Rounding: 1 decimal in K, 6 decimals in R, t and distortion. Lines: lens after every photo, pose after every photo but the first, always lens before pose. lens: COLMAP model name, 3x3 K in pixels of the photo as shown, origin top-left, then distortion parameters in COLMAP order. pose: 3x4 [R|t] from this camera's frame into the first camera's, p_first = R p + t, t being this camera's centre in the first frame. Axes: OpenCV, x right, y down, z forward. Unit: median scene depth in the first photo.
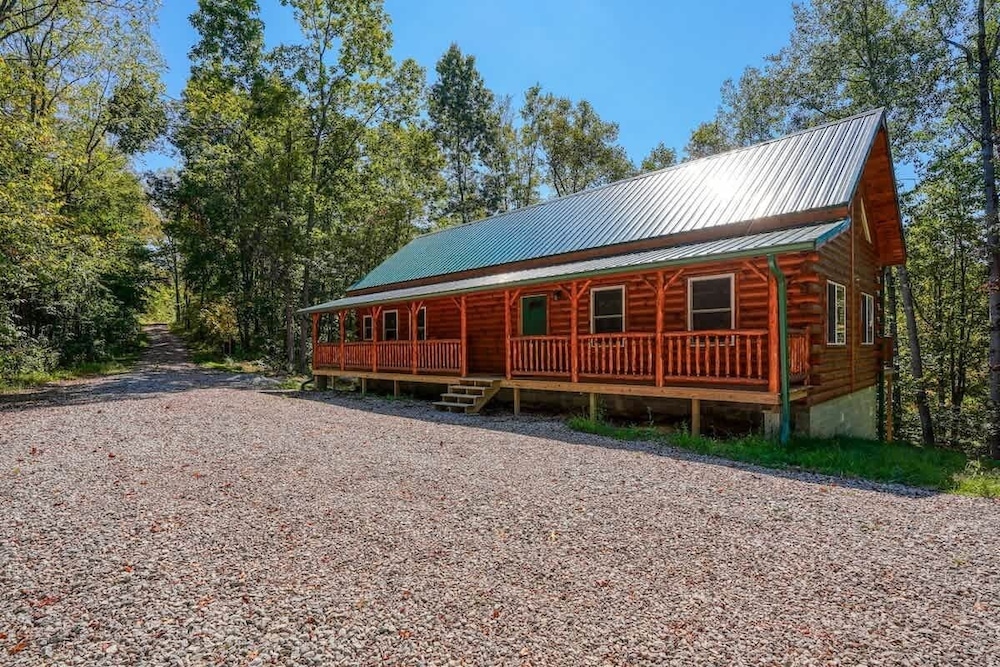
lens RADIAL K [[528.7, 0, 497.0], [0, 528.7, 331.9], [0, 0, 1]] dist [-0.014701, 0.000104]
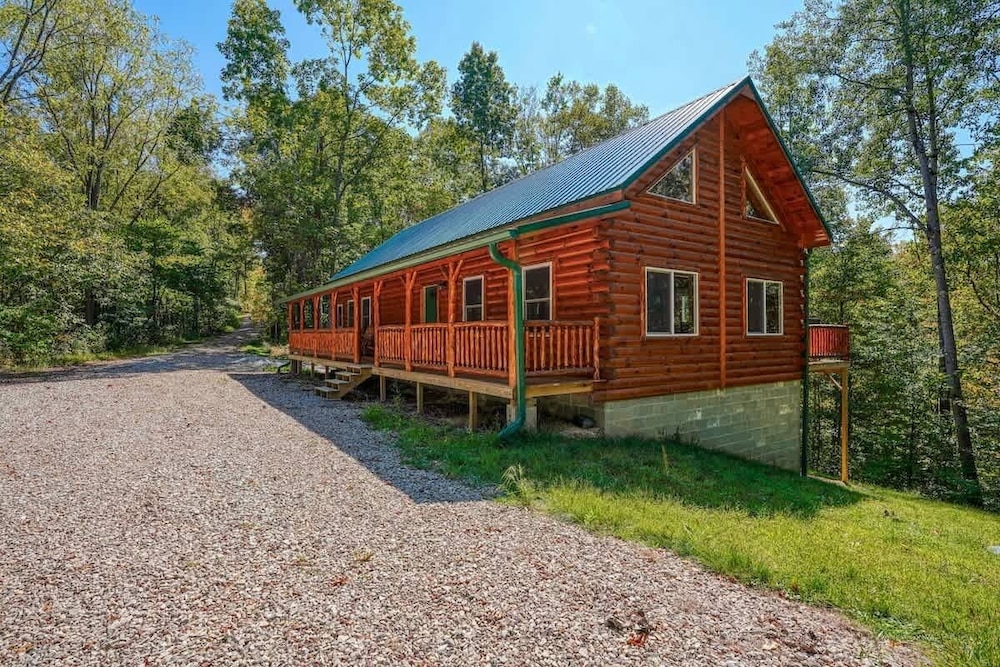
lens RADIAL K [[511.2, 0, 498.5], [0, 511.2, 317.8], [0, 0, 1]] dist [-0.015763, 0.001481]
pose [[0.982986, -0.001918, -0.183670, 0.264895], [0.002288, 0.999996, 0.001805, -0.004871], [0.183665, -0.002195, 0.982986, 0.028036]]
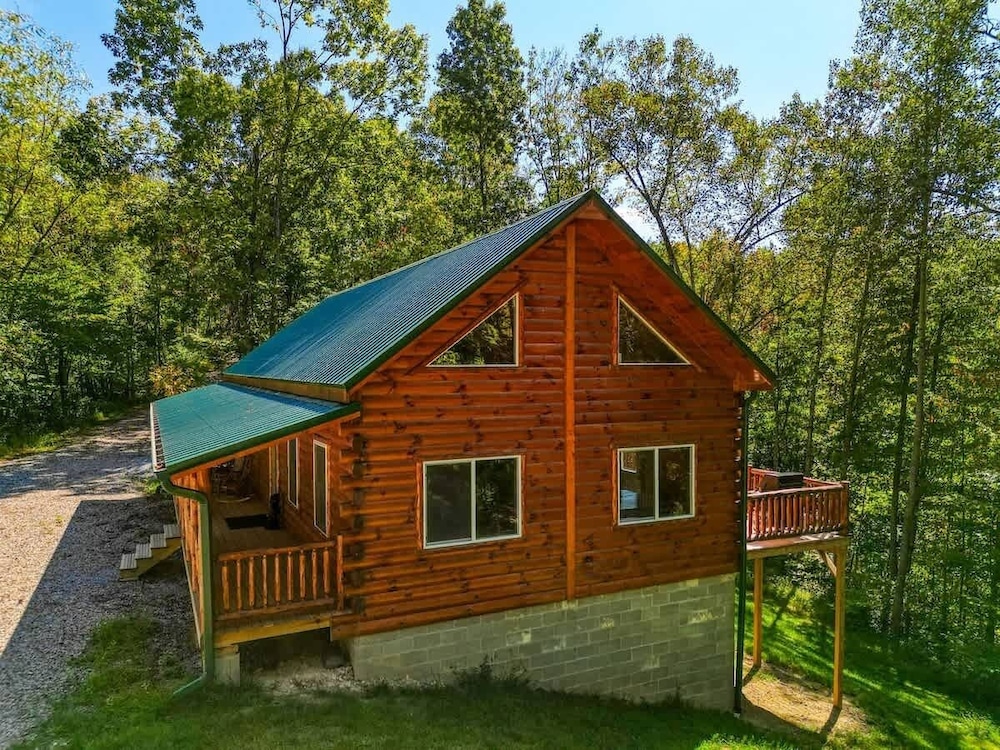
lens RADIAL K [[749.1, 0, 499.3], [0, 749.1, 375.8], [0, 0, 1]] dist [0.024288, -0.015015]
pose [[0.946880, 0.009352, -0.321452, 0.519214], [0.007014, 0.998739, 0.049717, -0.130336], [0.321511, -0.049331, 0.945620, 0.022201]]
